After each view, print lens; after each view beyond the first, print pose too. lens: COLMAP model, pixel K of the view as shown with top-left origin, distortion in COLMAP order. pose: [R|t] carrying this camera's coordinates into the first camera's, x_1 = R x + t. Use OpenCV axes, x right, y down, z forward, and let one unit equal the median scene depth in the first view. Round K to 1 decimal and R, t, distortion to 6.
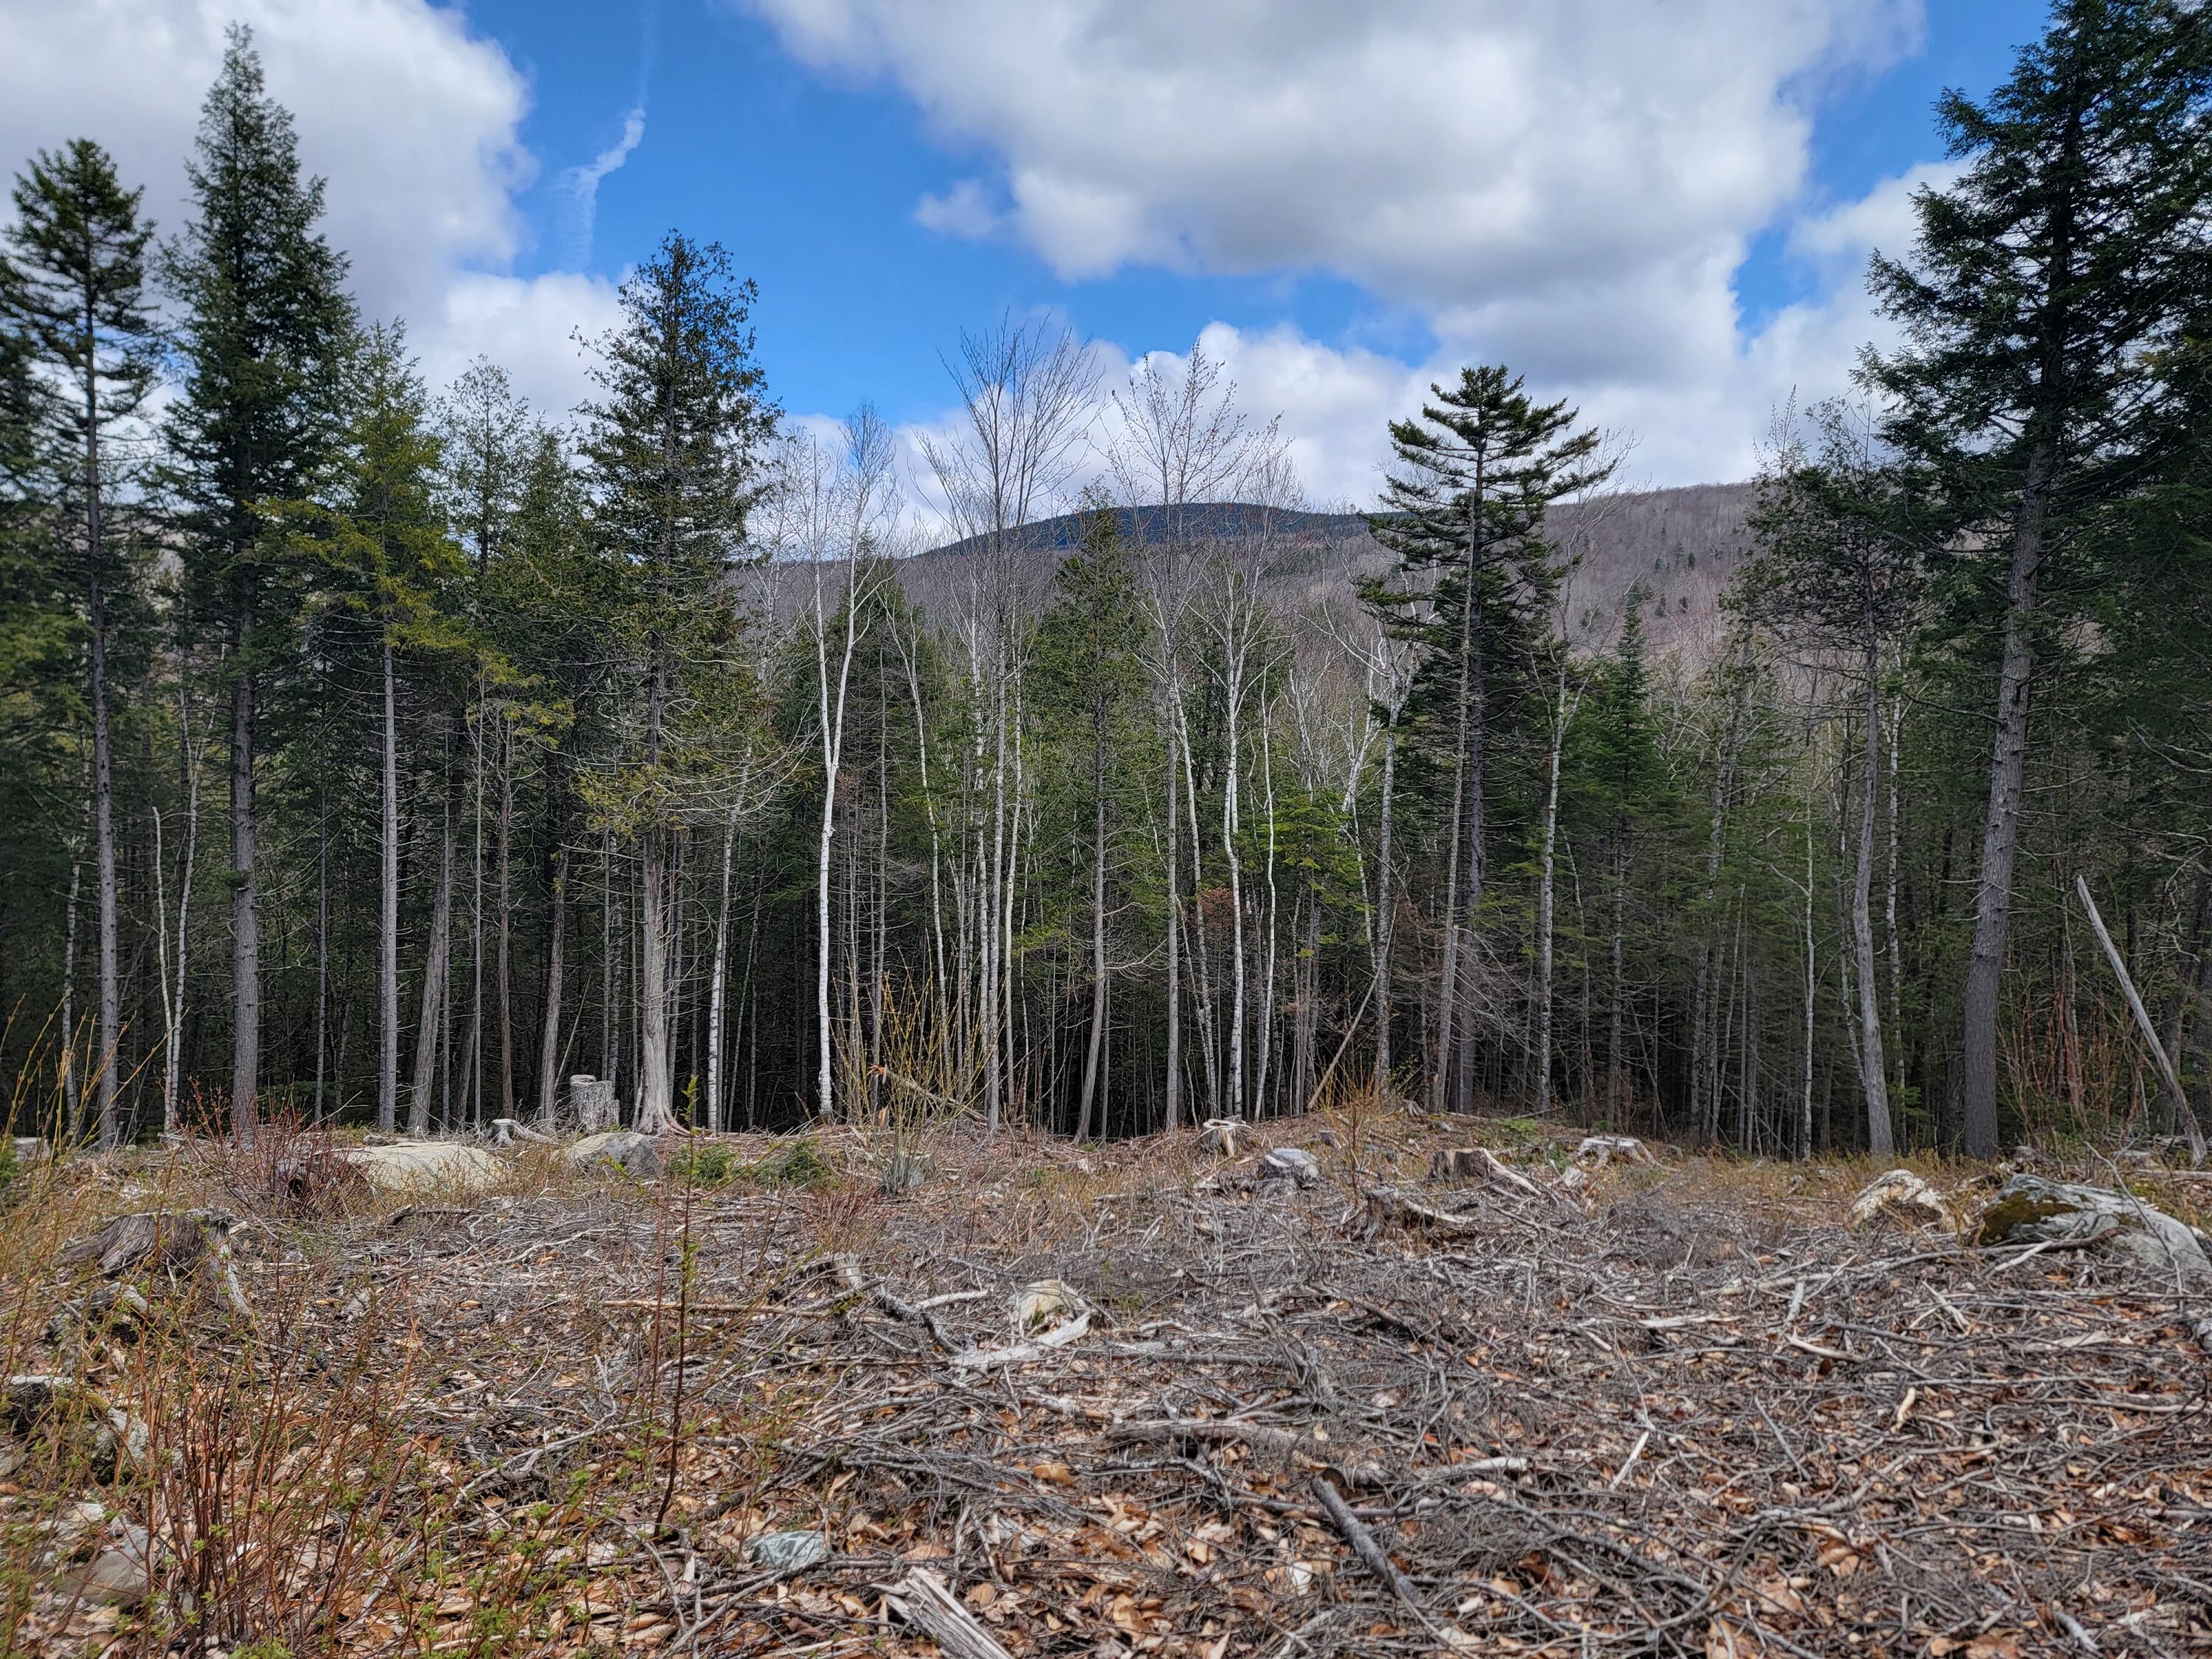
lens RADIAL K [[1578.8, 0, 1001.3], [0, 1578.8, 827.8], [0, 0, 1]] dist [0.081254, -0.096209]
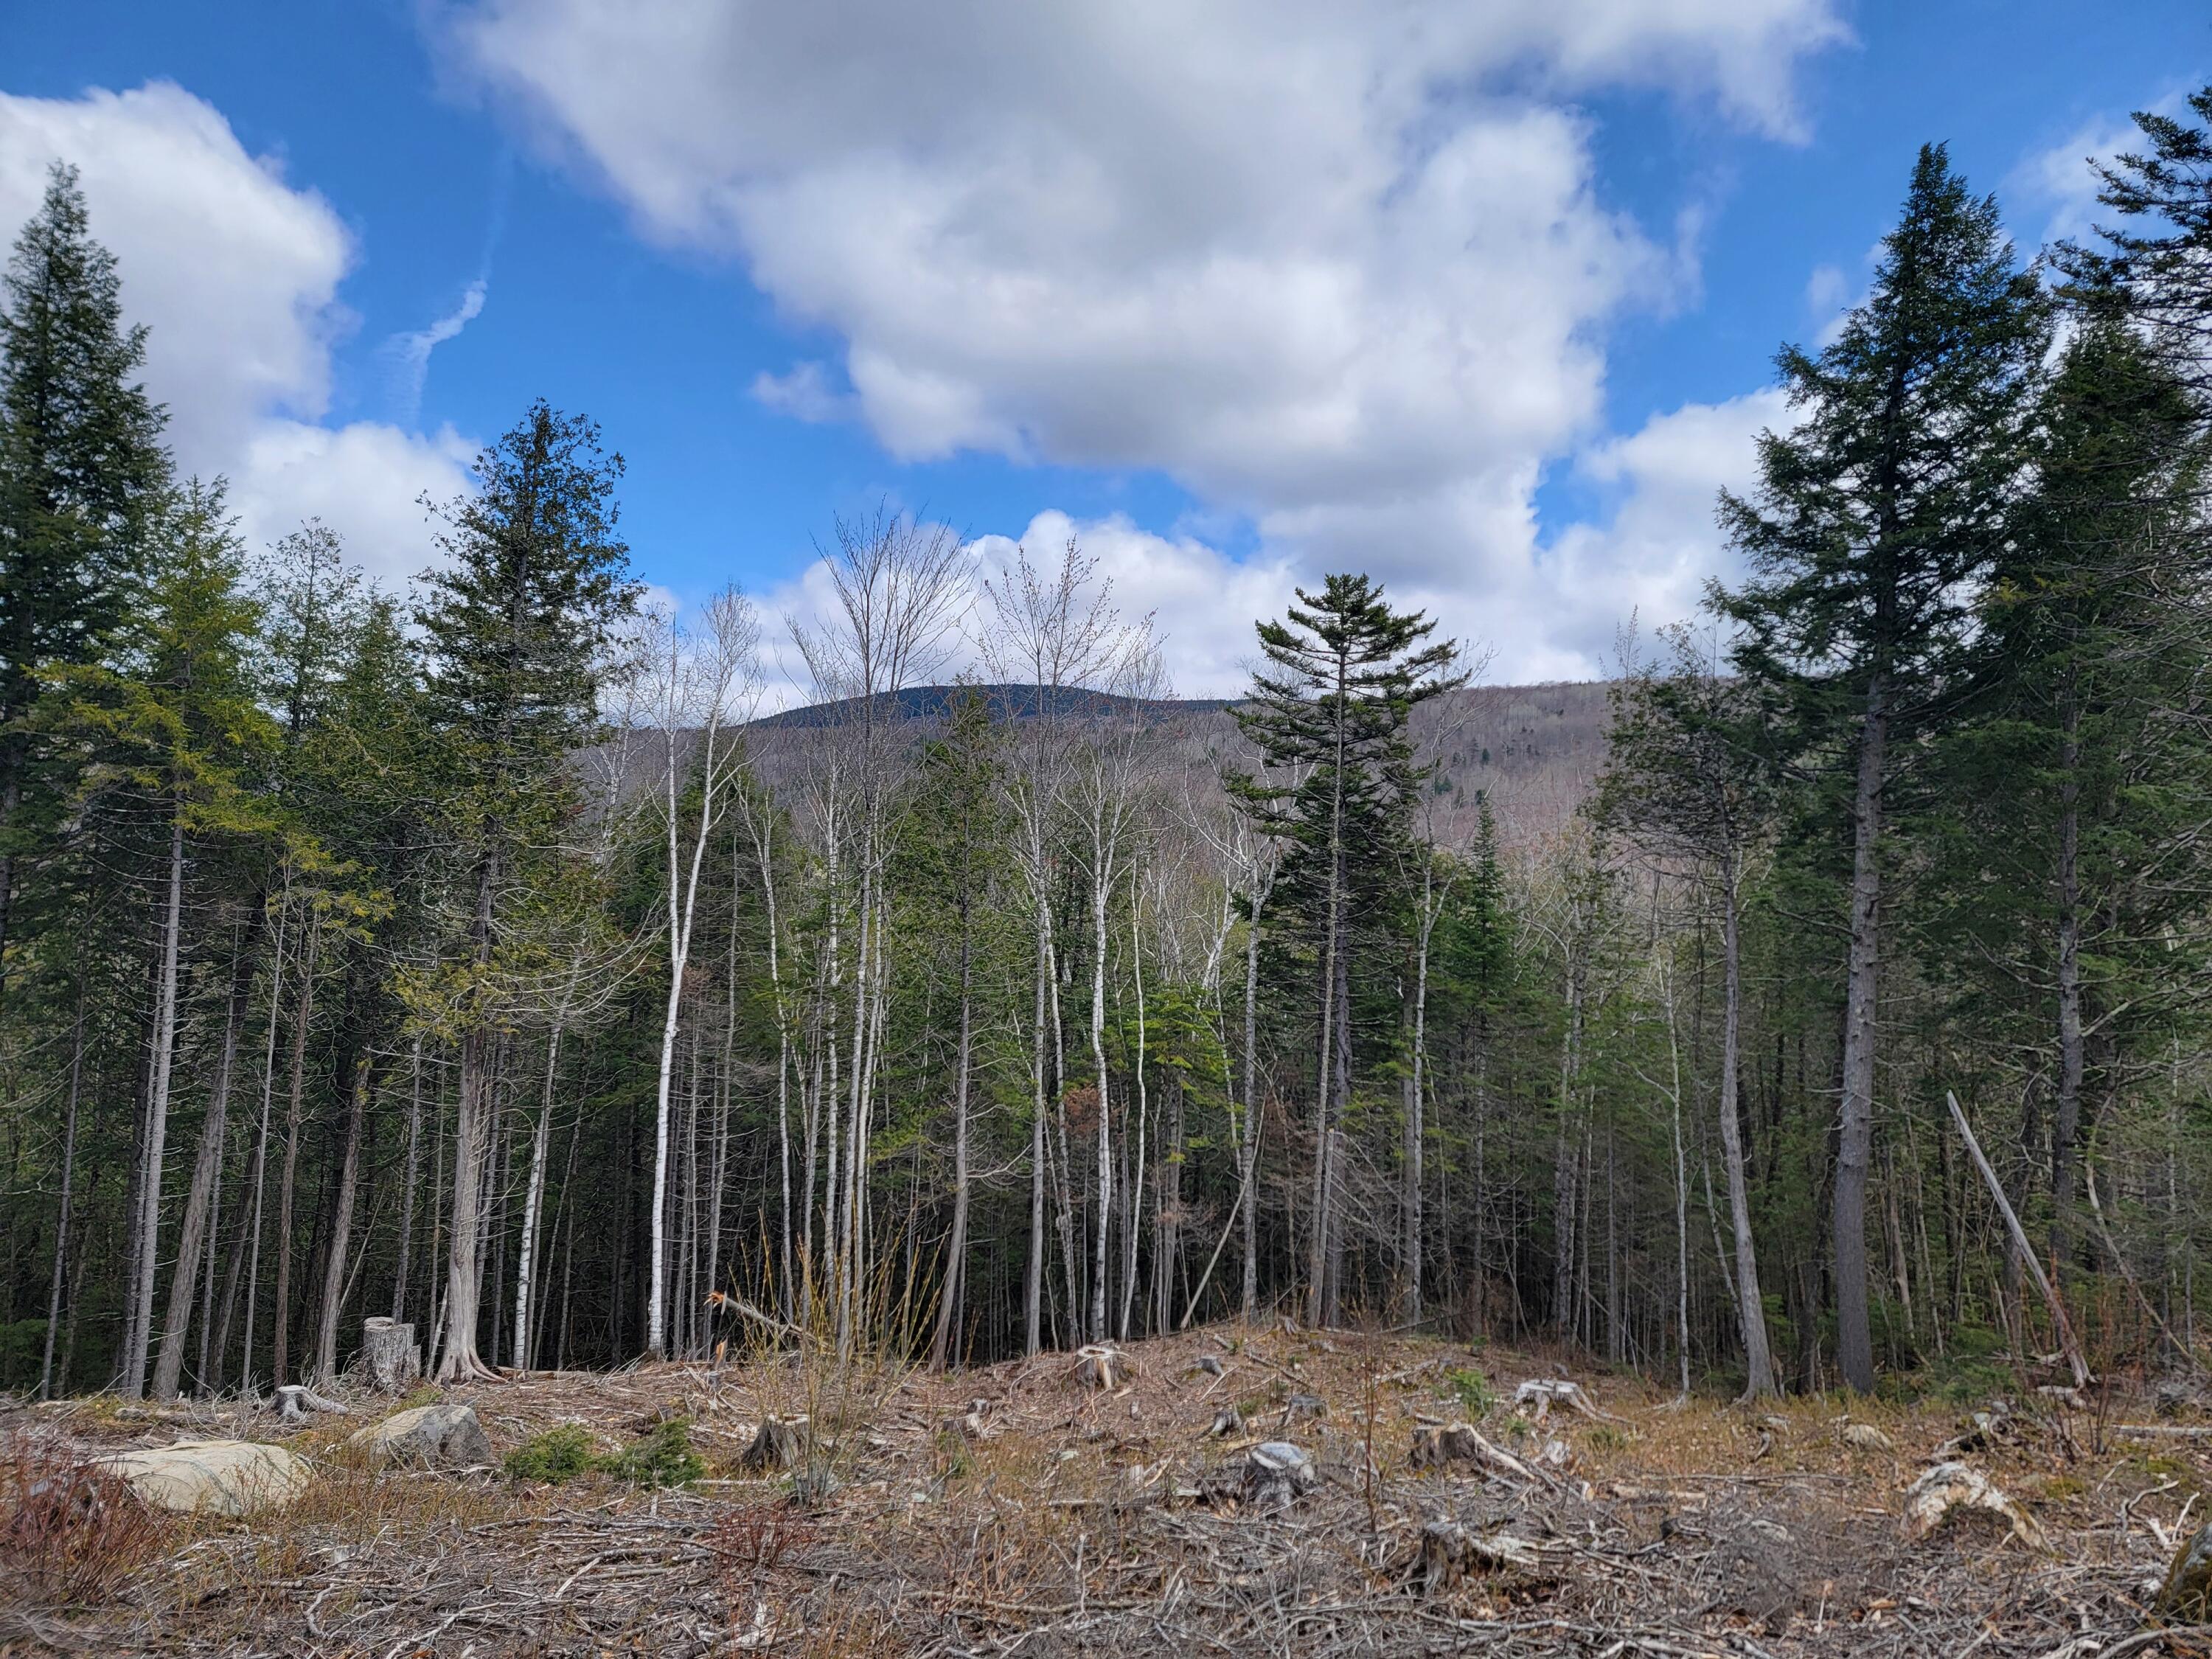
lens RADIAL K [[1541.1, 0, 988.4], [0, 1541.1, 775.9], [0, 0, 1]] dist [0.067155, -0.094653]
pose [[0.988459, 0.020853, 0.150047, -0.068721], [-0.002088, 0.992262, -0.124147, -0.035233], [-0.151474, 0.122401, 0.980853, 0.073762]]
